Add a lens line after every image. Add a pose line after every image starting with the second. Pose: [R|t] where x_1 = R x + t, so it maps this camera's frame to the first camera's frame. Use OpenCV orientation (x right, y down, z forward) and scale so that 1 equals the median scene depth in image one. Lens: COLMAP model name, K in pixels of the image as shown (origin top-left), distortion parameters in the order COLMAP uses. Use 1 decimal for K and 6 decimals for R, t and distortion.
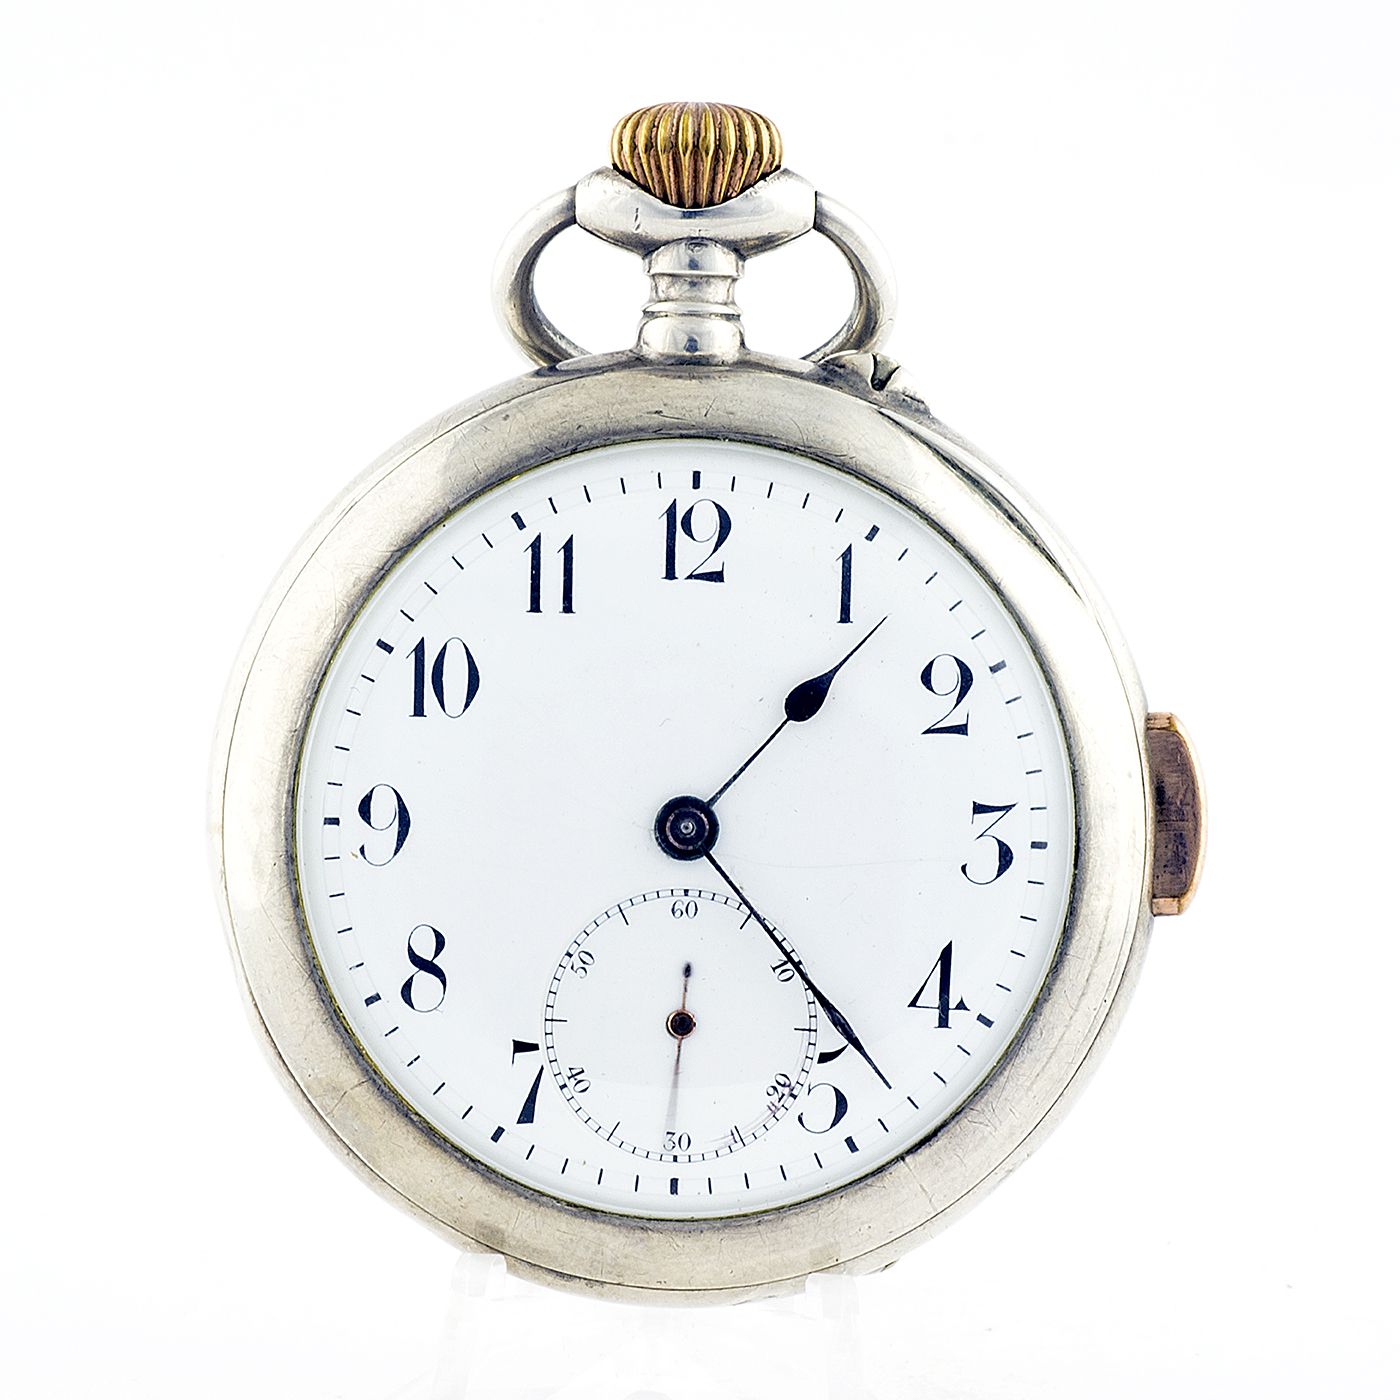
lens RADIAL K [[6605.0, 0, 704.0], [0, 6605.0, 743.3], [0, 0, 1]] dist [0.308959, 3.619339]
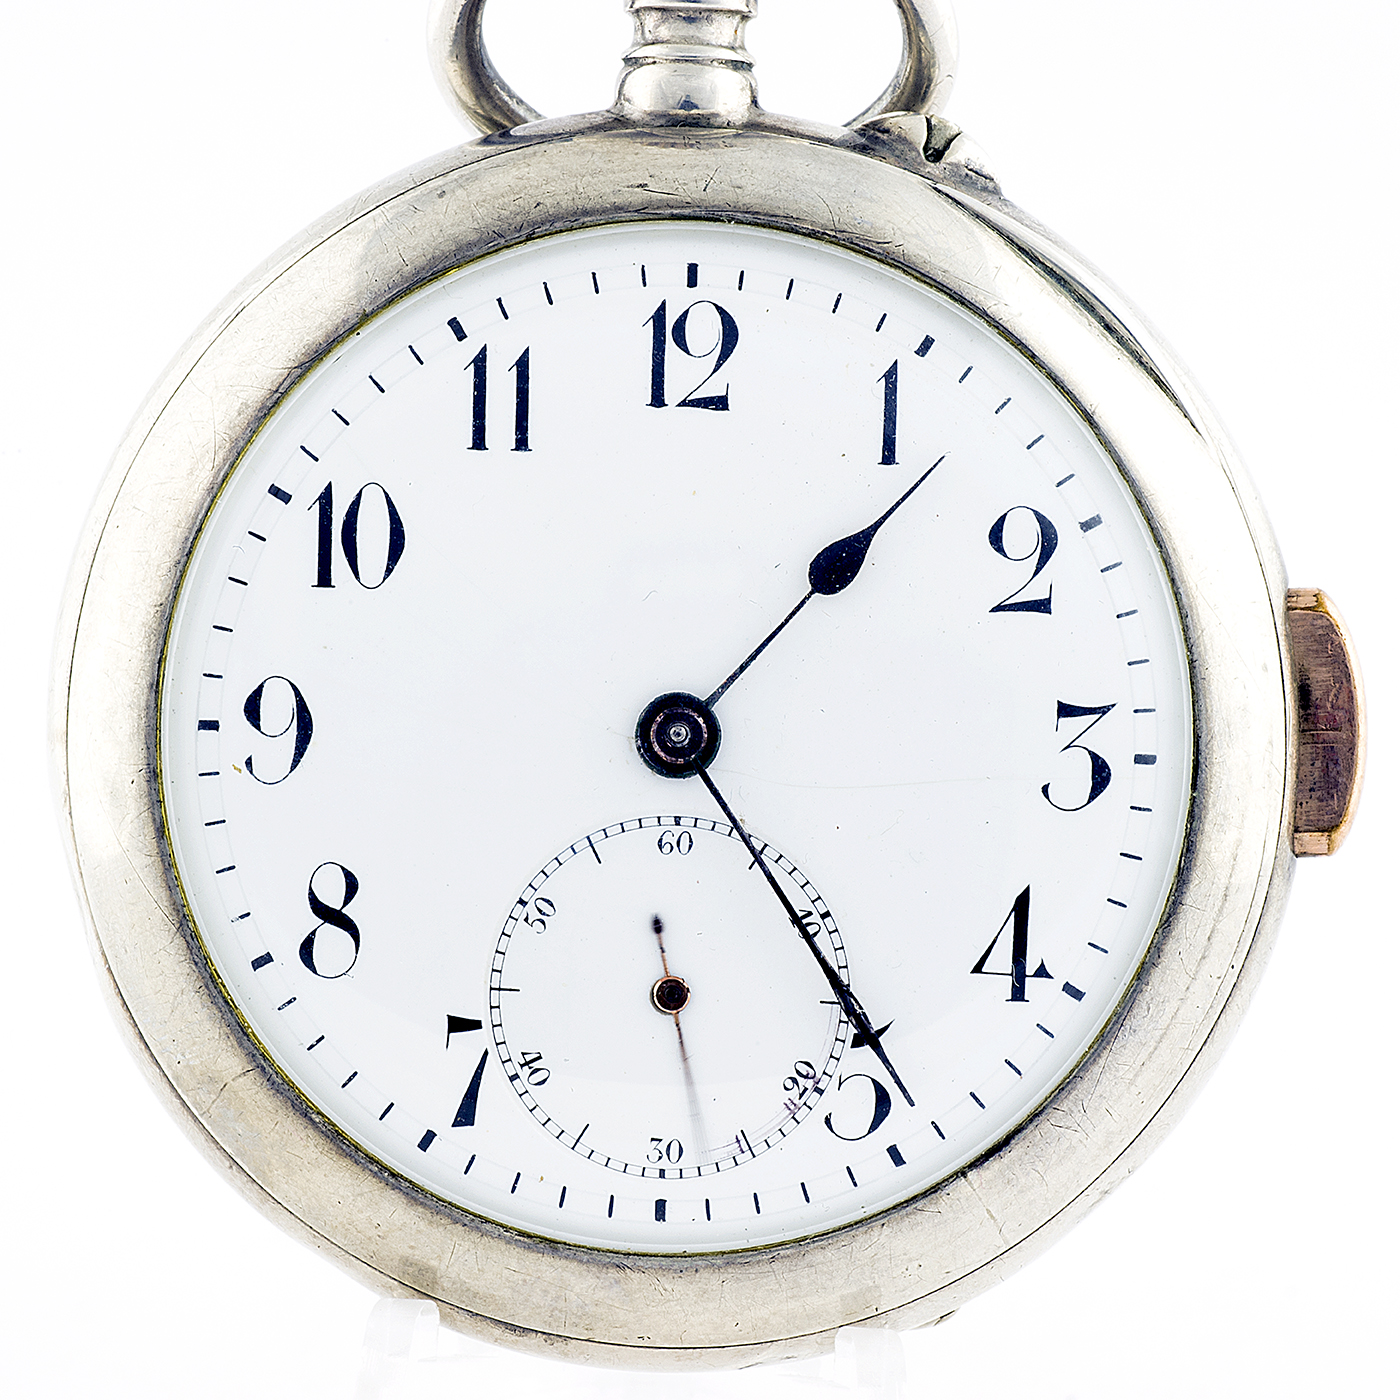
lens RADIAL K [[6255.3, 0, 700.0], [0, 6255.3, 700.0], [0, 0, 1]] dist [0.374009, -5.530351]
pose [[0.999947, 0.002198, -0.010049, 0.007033], [-0.002420, 0.999753, -0.022099, 0.024591], [0.009998, 0.022122, 0.999705, 0.284172]]
